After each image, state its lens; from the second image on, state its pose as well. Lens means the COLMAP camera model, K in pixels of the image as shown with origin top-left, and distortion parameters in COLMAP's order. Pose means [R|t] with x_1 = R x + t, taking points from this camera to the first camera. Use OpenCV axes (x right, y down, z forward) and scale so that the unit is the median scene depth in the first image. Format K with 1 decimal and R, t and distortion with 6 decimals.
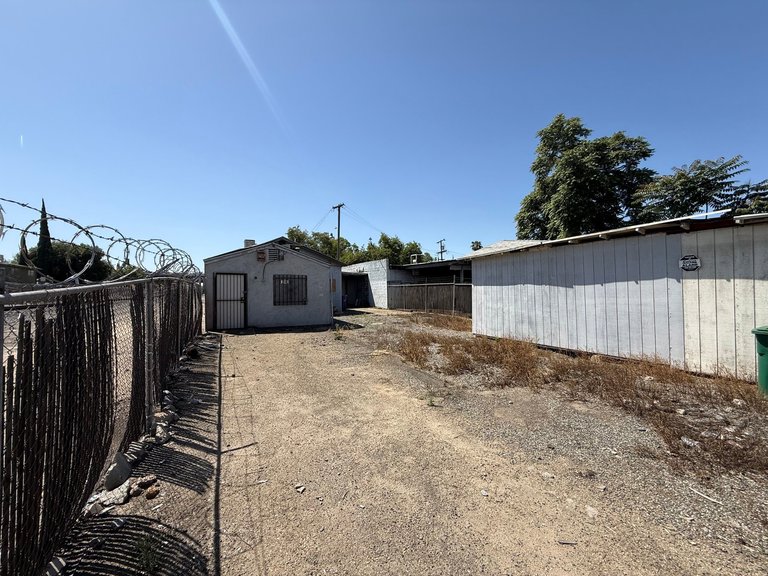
lens RADIAL K [[304.0, 0, 385.1], [0, 304.0, 284.4], [0, 0, 1]] dist [-0.000296, 0.000169]
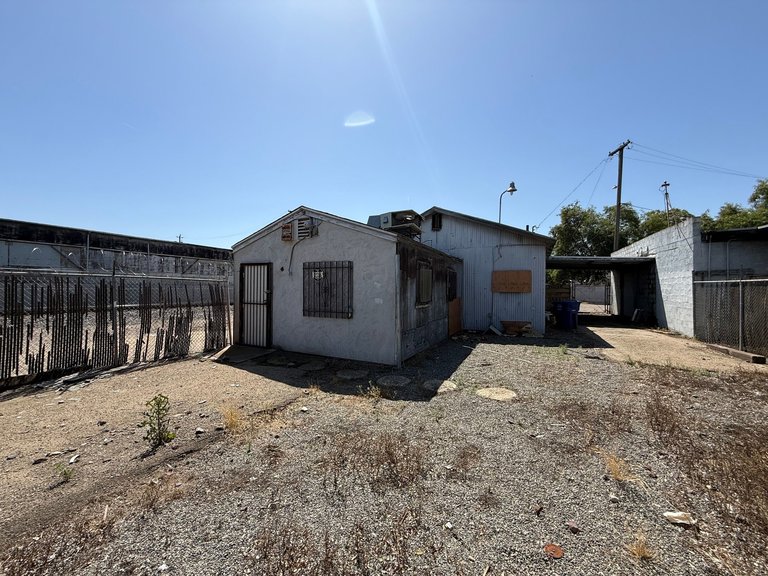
lens RADIAL K [[304.0, 0, 382.2], [0, 304.0, 286.3], [0, 0, 1]] dist [-0.000296, 0.000169]
pose [[0.573475, 0.009647, -0.819167, 0.187468], [0.002261, 0.999908, 0.013359, 0.005935], [0.819220, -0.009514, 0.573400, 0.754003]]
